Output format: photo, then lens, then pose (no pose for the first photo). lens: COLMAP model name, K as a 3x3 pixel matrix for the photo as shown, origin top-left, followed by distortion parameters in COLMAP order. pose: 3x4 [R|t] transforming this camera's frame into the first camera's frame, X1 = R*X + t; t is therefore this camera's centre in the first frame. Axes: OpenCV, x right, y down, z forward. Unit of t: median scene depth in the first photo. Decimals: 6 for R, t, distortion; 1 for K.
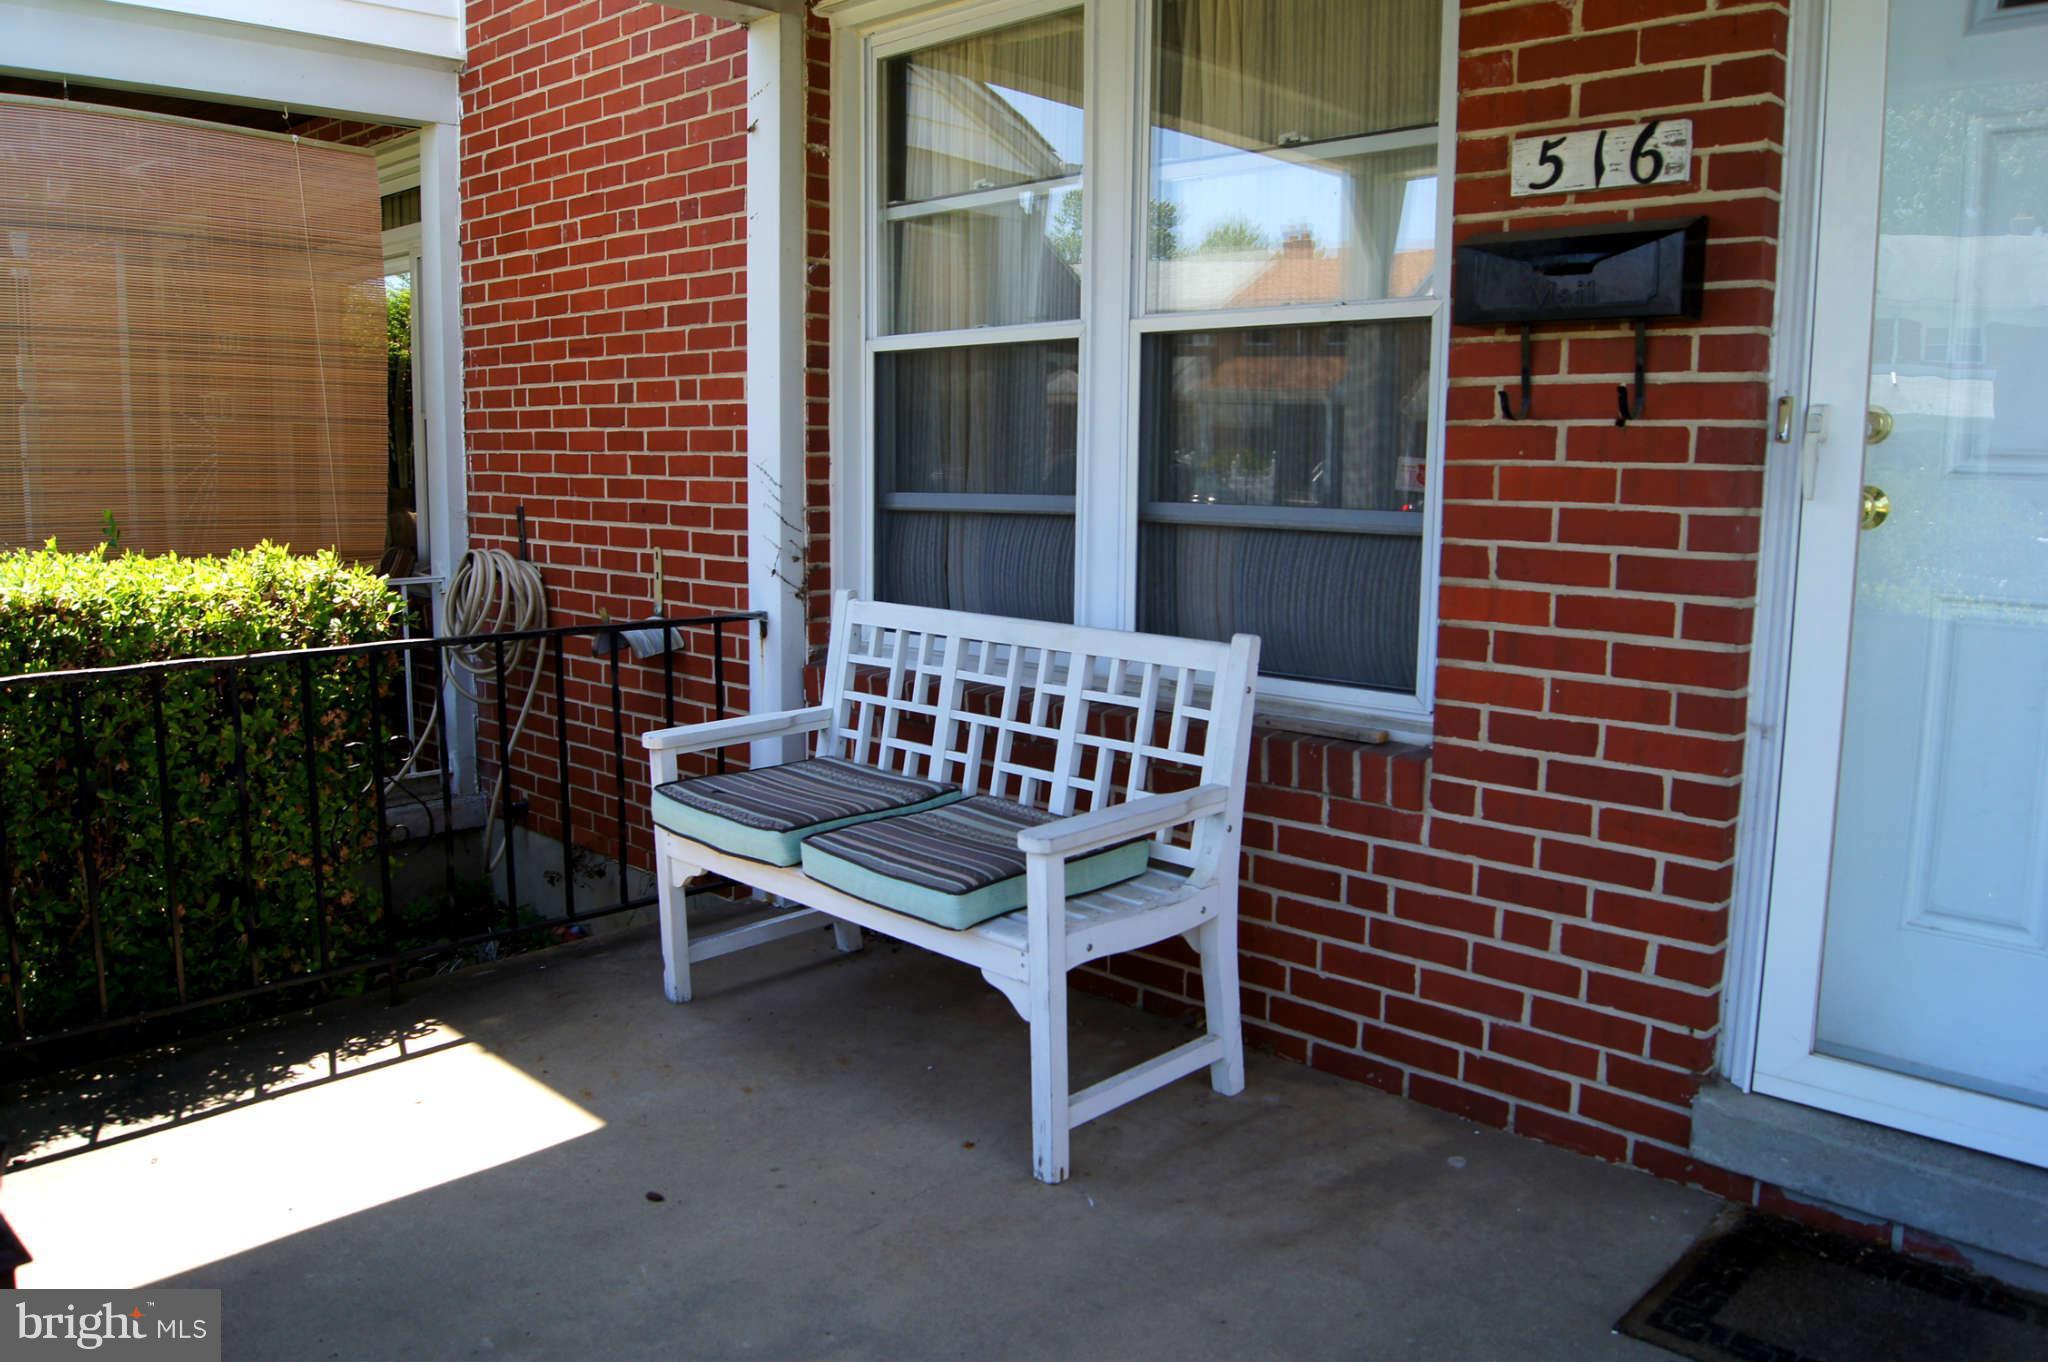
lens RADIAL K [[1614.1, 0, 967.3], [0, 1614.1, 695.7], [0, 0, 1]] dist [-0.138620, 0.090482]
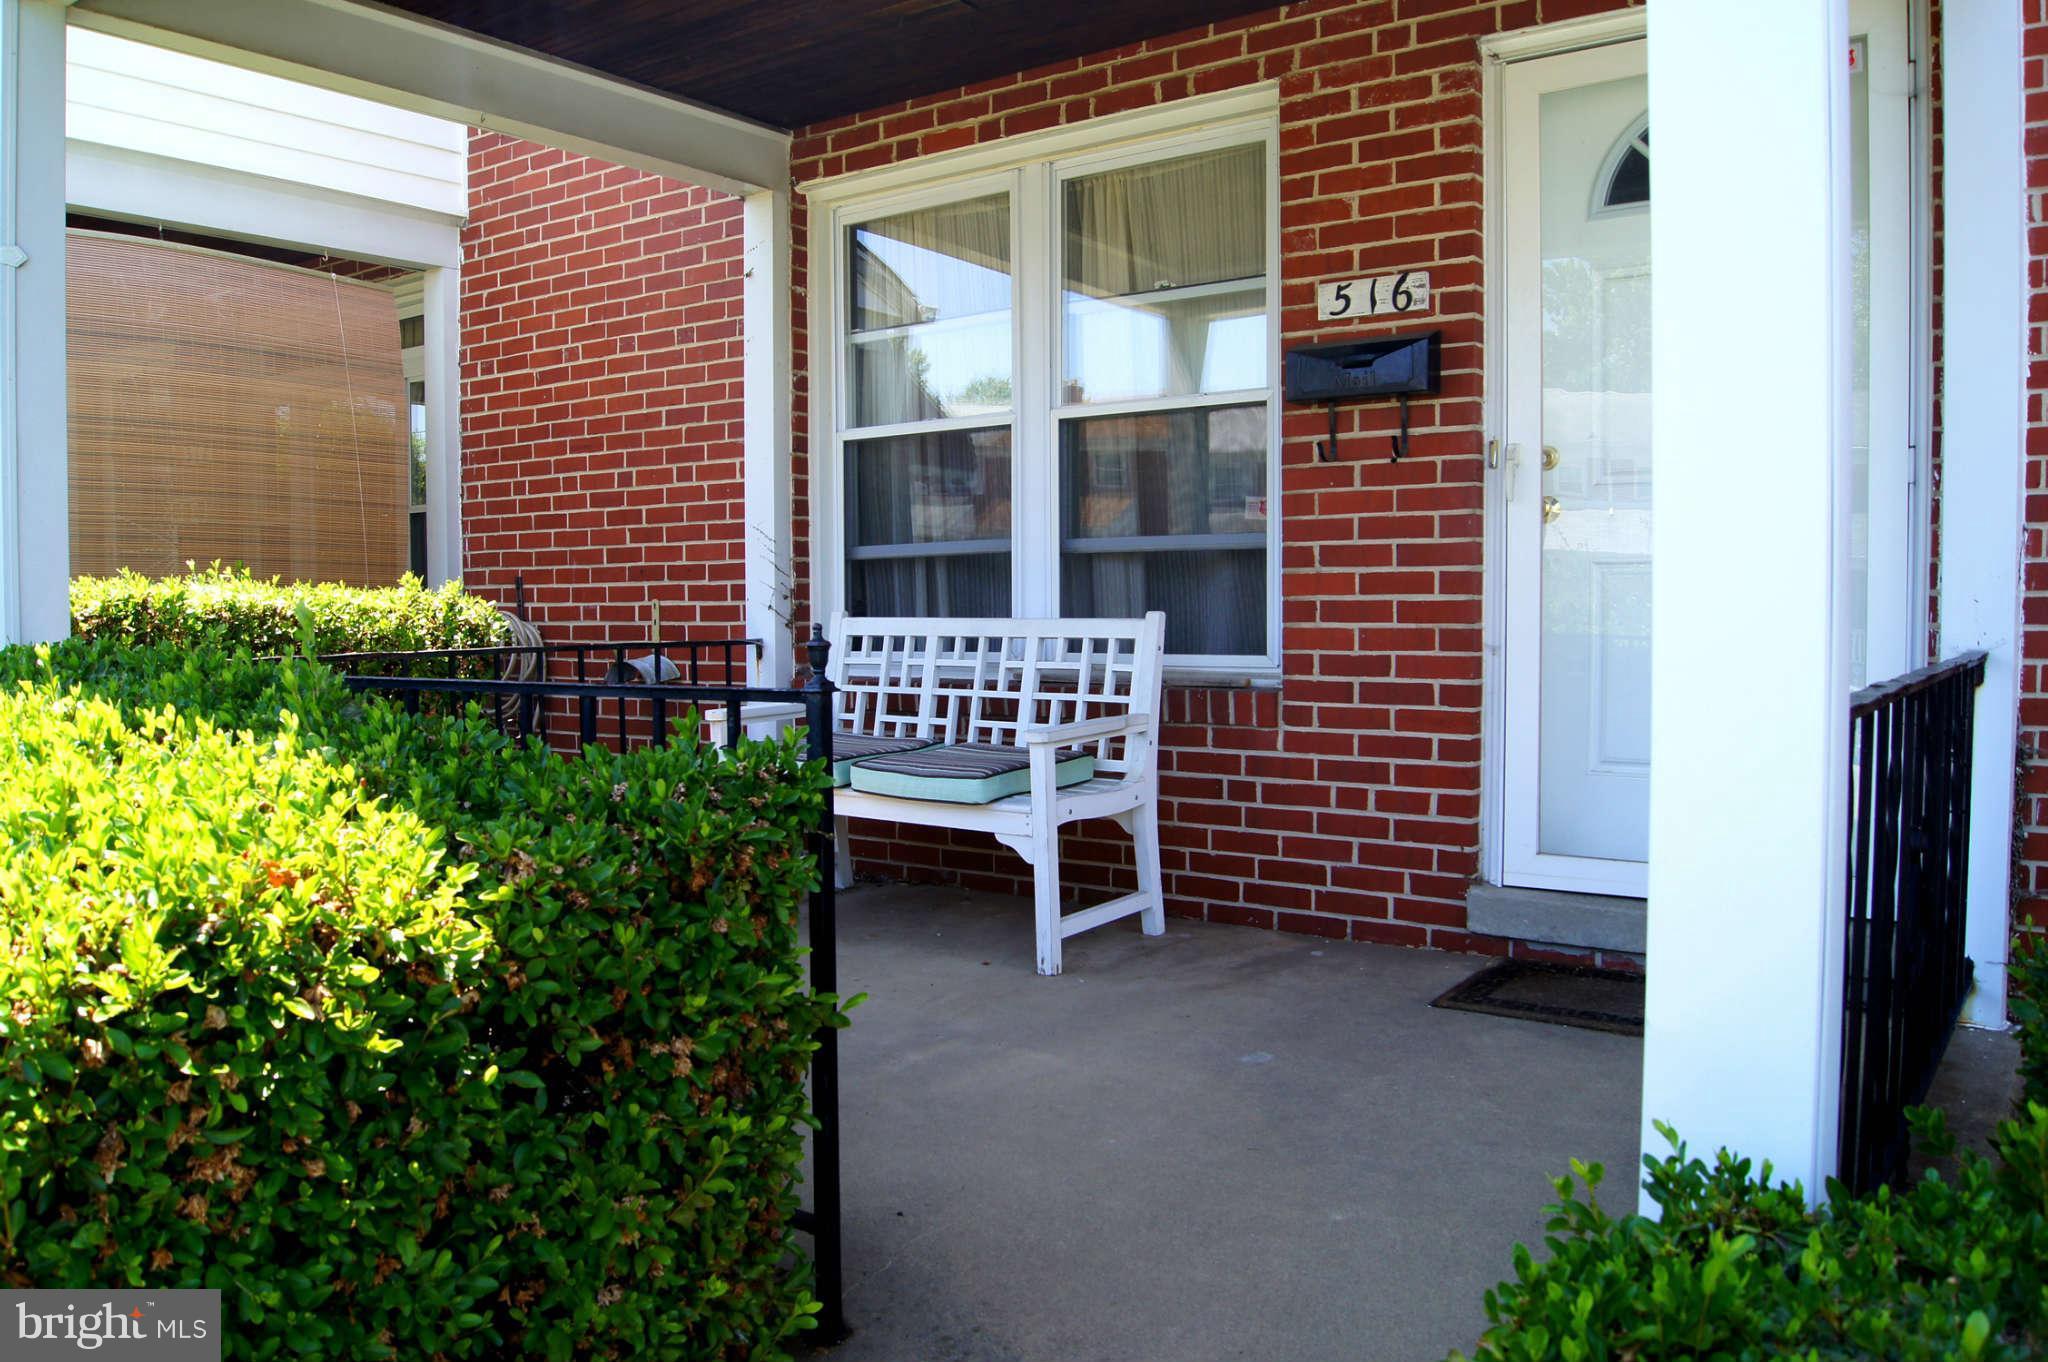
lens RADIAL K [[1614.1, 0, 970.7], [0, 1614.1, 705.9], [0, 0, 1]] dist [-0.138620, 0.090482]
pose [[0.988862, -0.022791, 0.147081, -0.195798], [0.035473, 0.995819, -0.084183, 0.152505], [-0.144548, 0.088463, 0.985536, -0.391760]]
